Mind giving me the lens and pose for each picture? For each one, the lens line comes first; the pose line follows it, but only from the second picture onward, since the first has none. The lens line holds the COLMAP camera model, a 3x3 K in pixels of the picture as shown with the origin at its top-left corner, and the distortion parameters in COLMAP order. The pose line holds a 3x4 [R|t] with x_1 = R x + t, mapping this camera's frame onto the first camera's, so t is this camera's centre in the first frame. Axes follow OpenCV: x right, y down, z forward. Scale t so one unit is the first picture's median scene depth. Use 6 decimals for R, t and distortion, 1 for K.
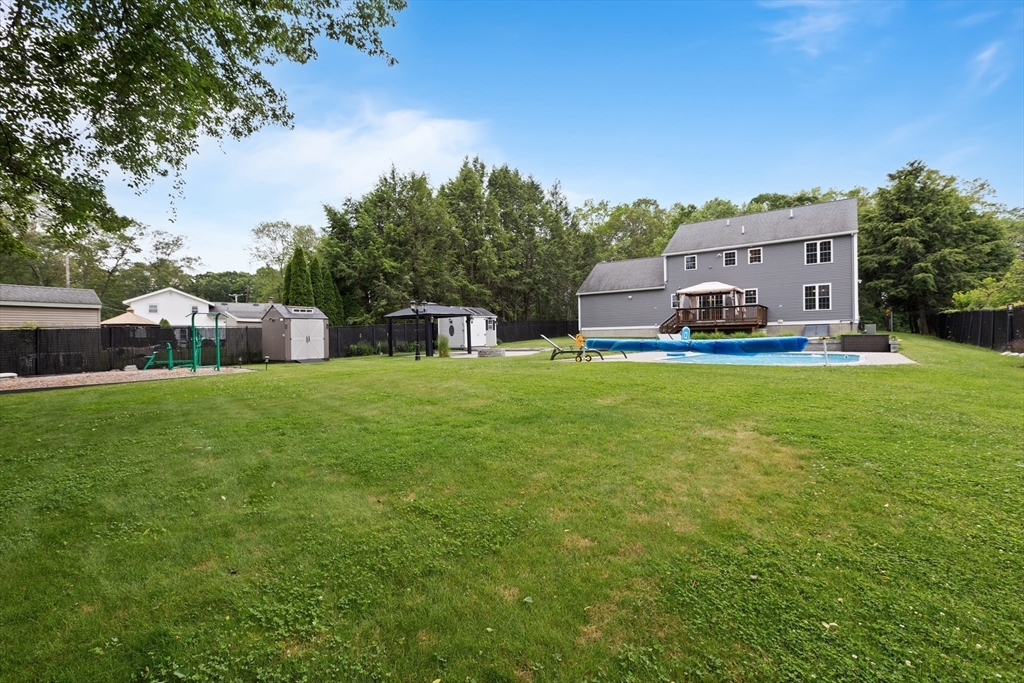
lens RADIAL K [[459.6, 0, 512.0], [0, 459.6, 341.5], [0, 0, 1]] dist [0.002271, -0.000359]
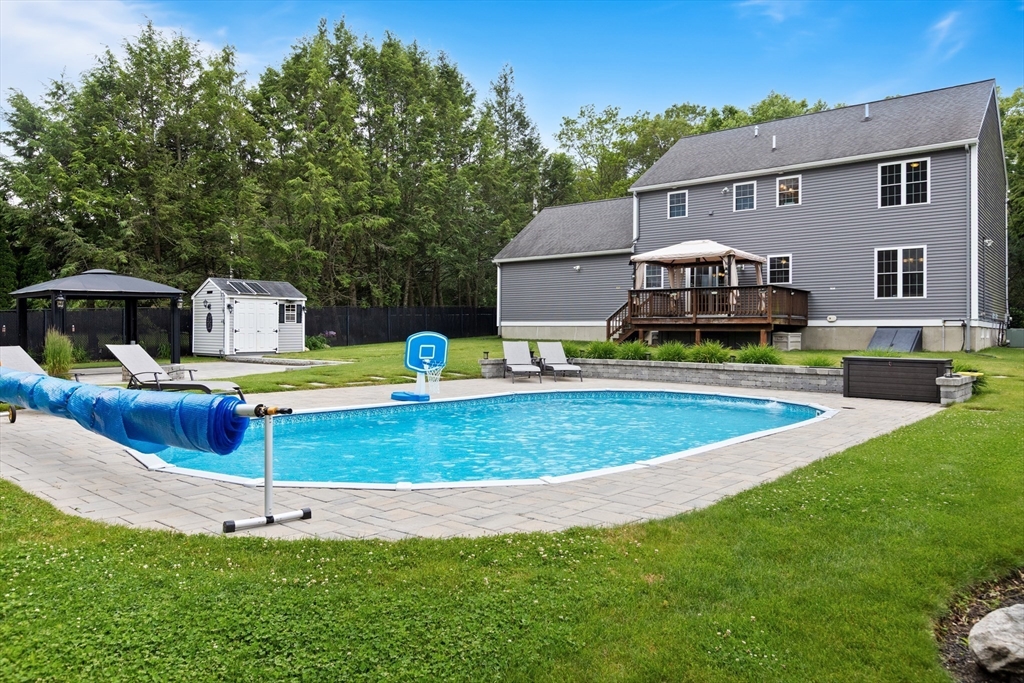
lens RADIAL K [[685.0, 0, 510.8], [0, 685.0, 328.4], [0, 0, 1]] dist [-0.008167, -0.002372]
pose [[0.996448, 0.023216, -0.080953, 0.282476], [-0.023949, 0.999680, -0.008093, -0.017807], [0.080739, 0.010003, 0.996685, 0.207819]]
